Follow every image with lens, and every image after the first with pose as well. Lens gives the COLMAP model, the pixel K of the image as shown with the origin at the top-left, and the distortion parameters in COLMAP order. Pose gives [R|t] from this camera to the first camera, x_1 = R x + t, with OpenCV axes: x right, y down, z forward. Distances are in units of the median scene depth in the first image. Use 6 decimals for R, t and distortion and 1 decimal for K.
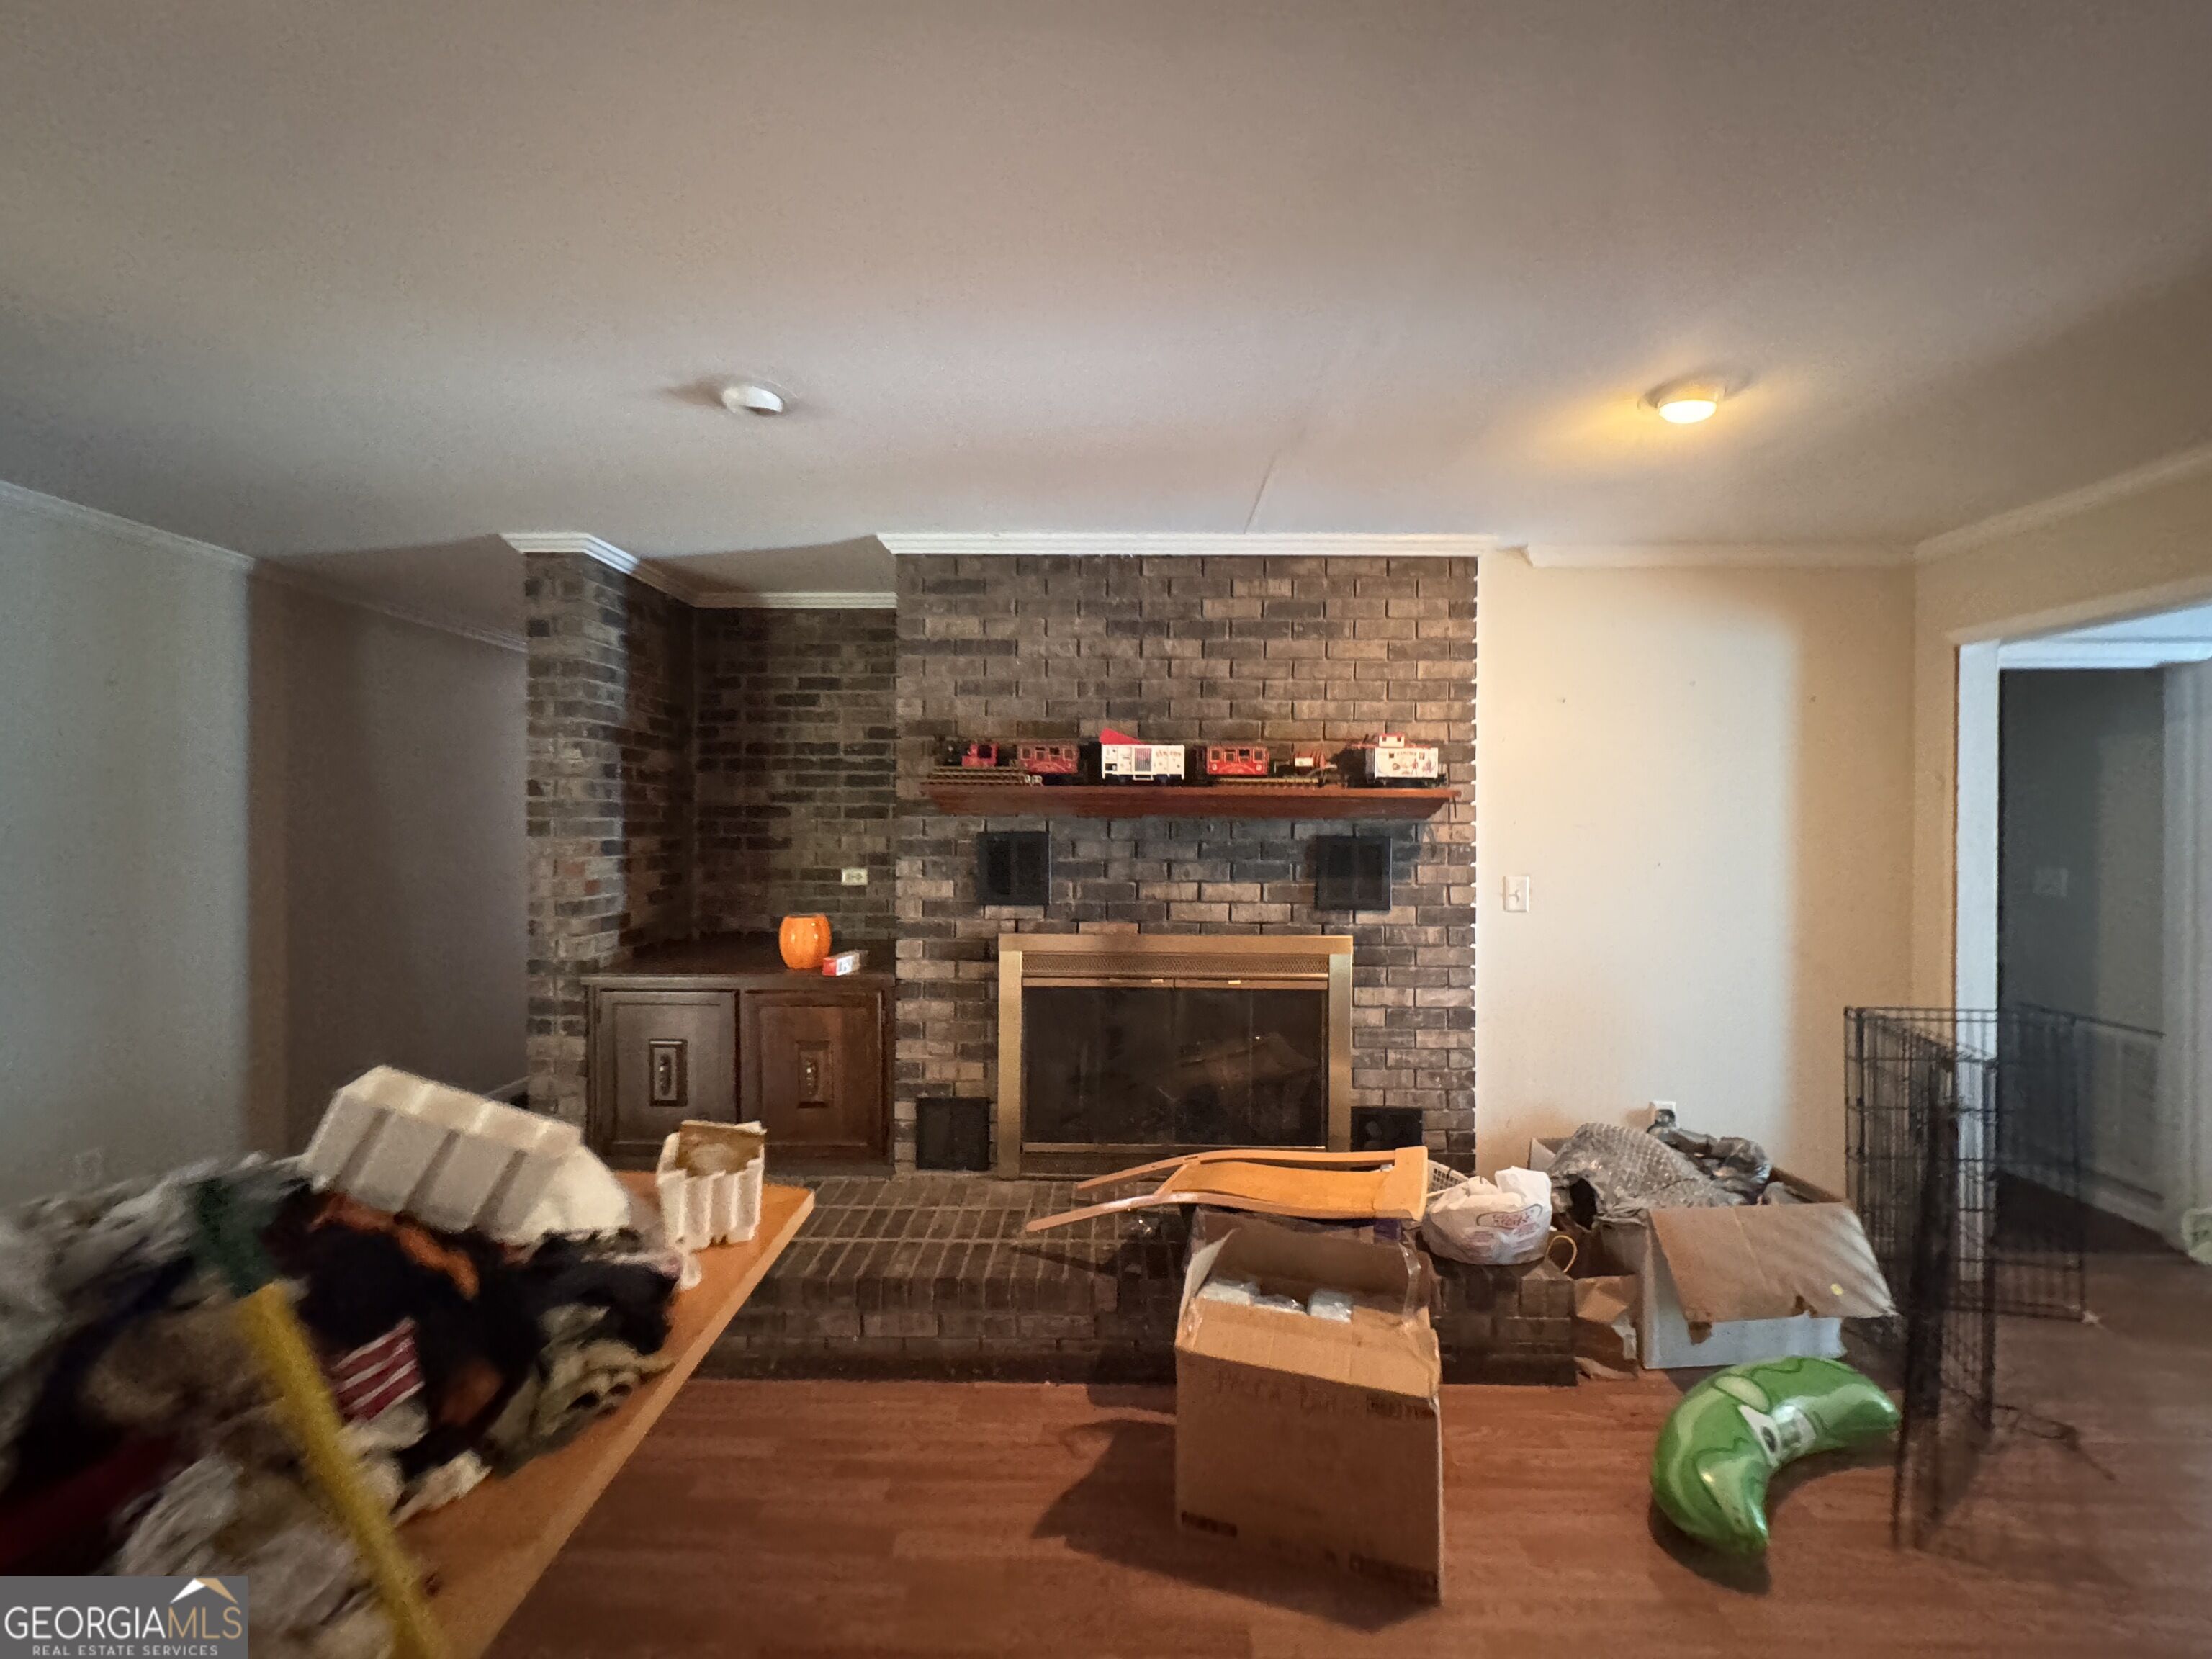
lens RADIAL K [[882.1, 0, 1107.7], [0, 882.1, 826.3], [0, 0, 1]] dist [-0.002979, 0.000837]
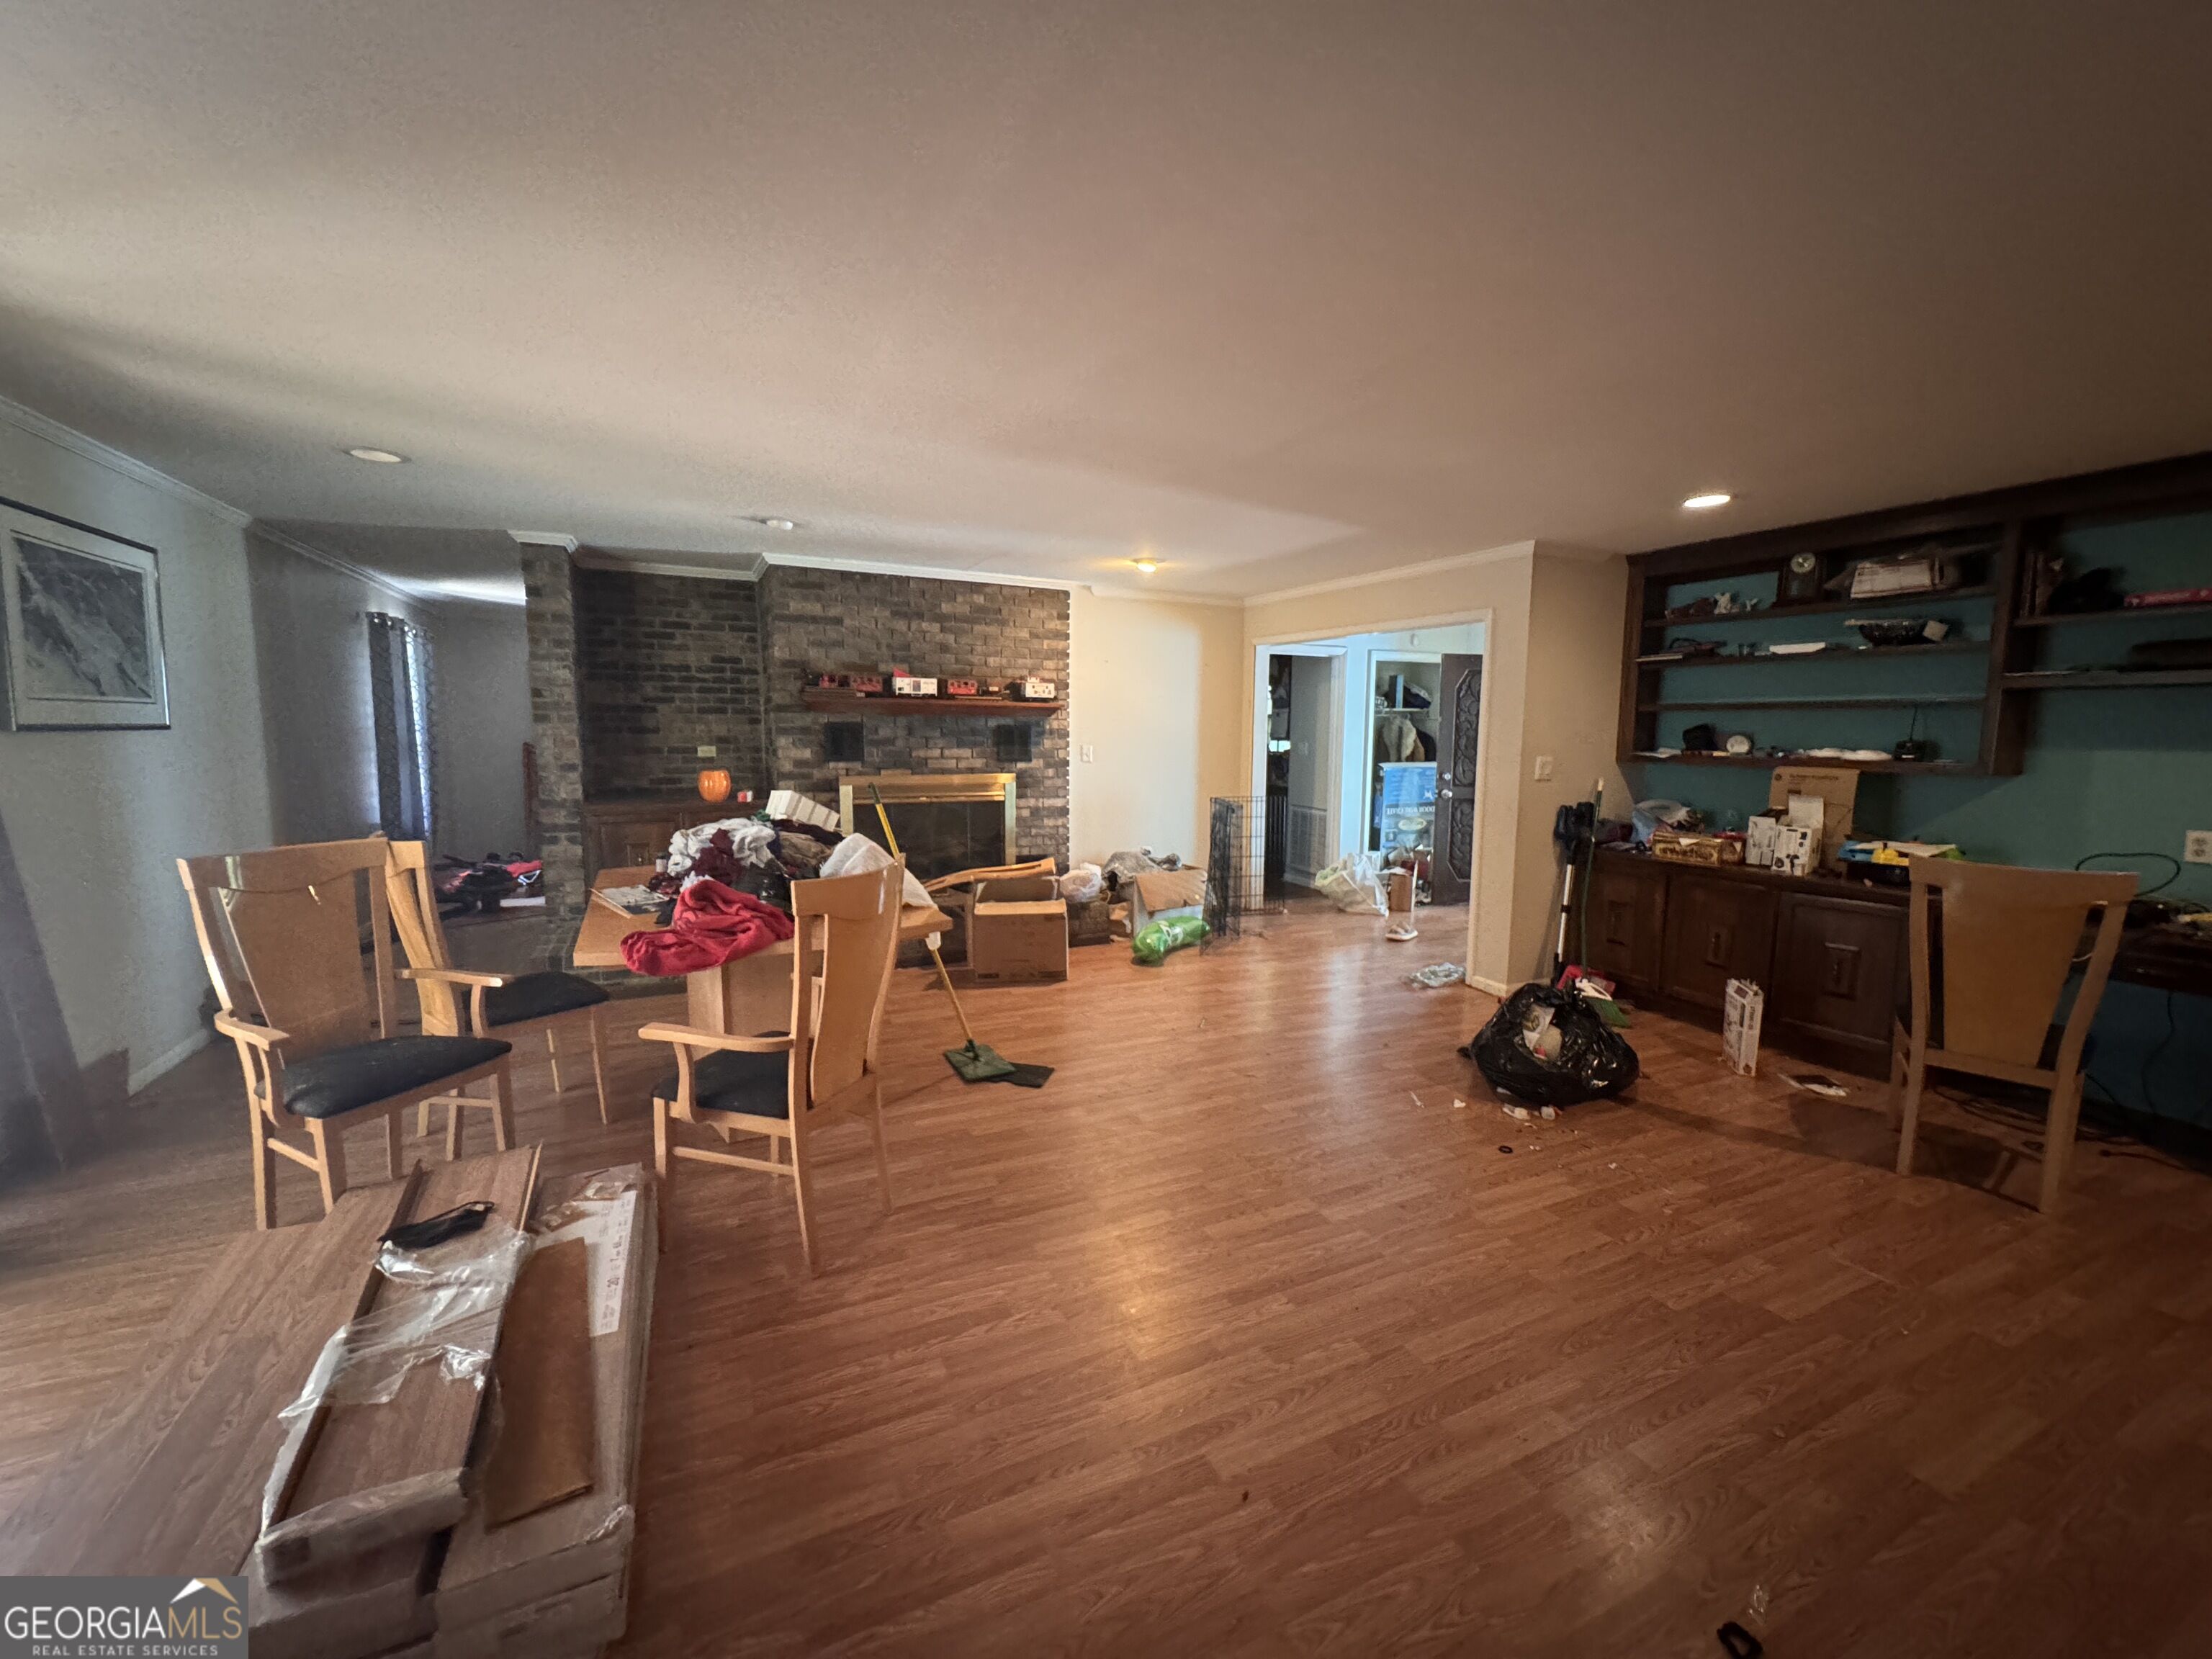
lens RADIAL K [[882.1, 0, 1115.6], [0, 882.1, 820.9], [0, 0, 1]] dist [-0.002979, 0.000837]
pose [[0.886186, -0.044797, 0.461158, -0.468307], [-0.004106, 0.994517, 0.104497, 0.016547], [-0.463311, -0.094497, 0.881143, -0.933128]]
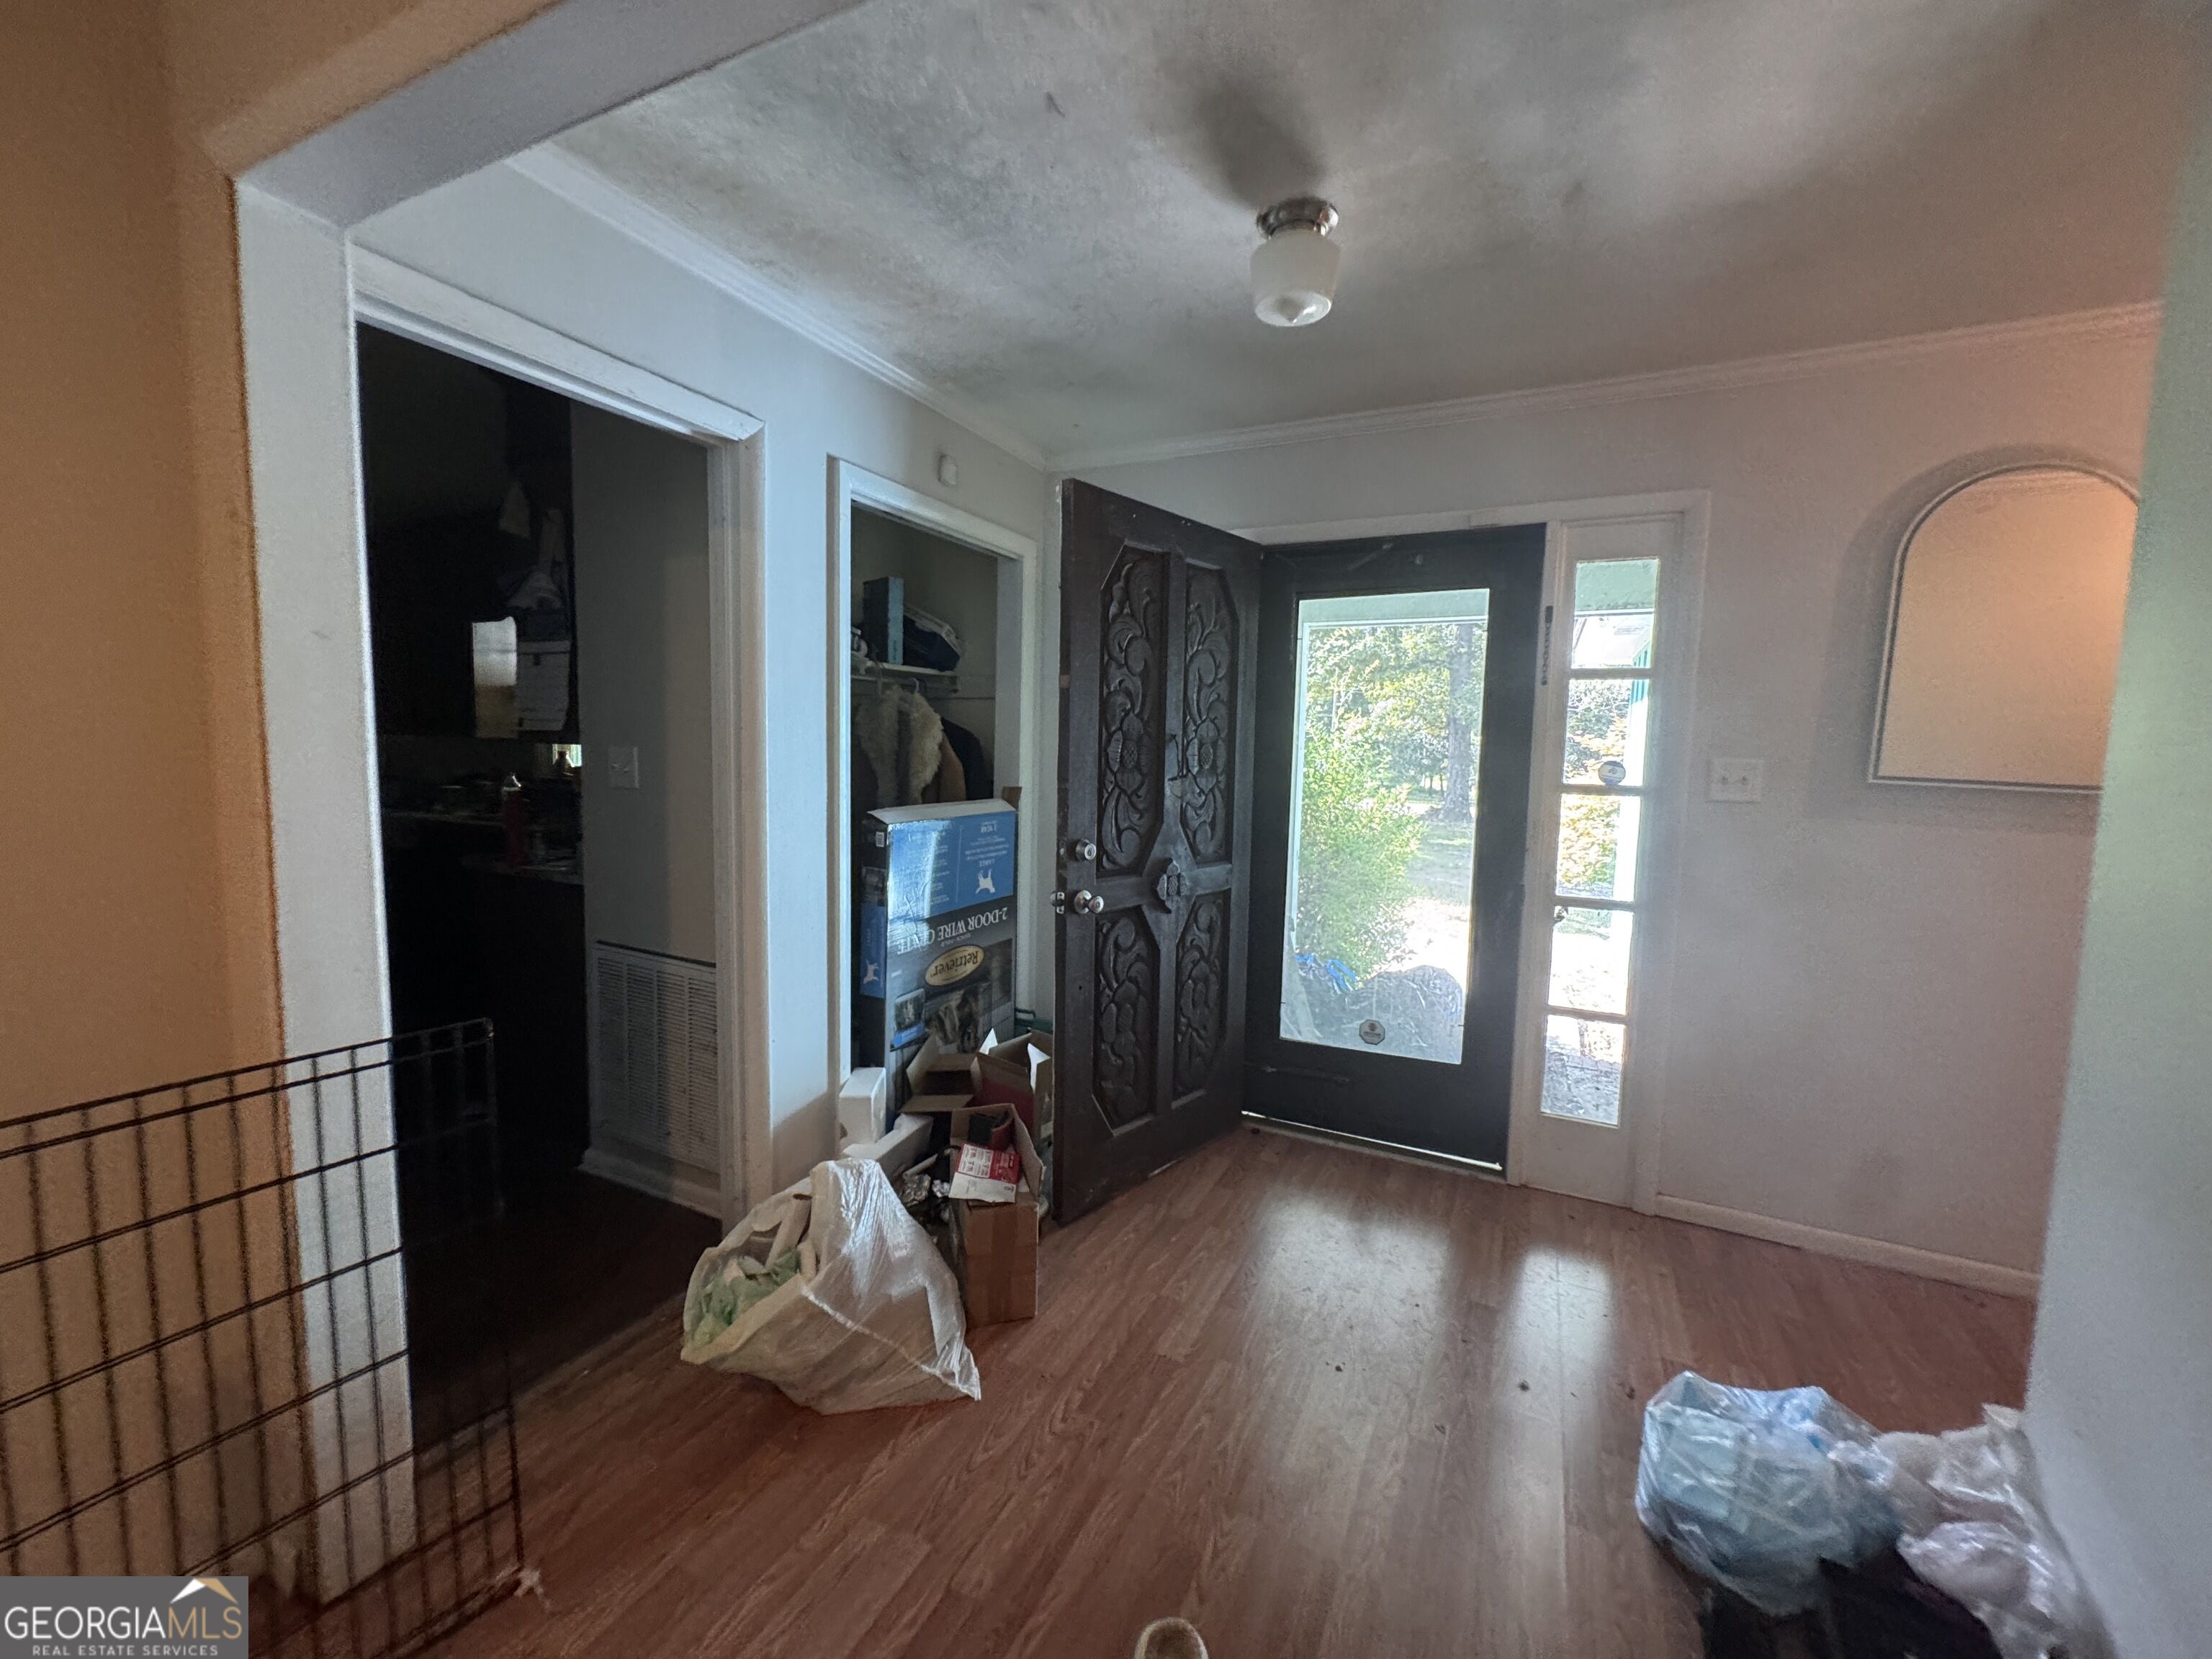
lens RADIAL K [[882.1, 0, 1106.9], [0, 882.1, 810.8], [0, 0, 1]] dist [-0.002979, 0.000837]
pose [[0.415549, -0.071823, 0.906731, 0.711977], [-0.011225, 0.996397, 0.084070, 0.035912], [-0.909502, -0.045113, 0.413245, 0.419814]]
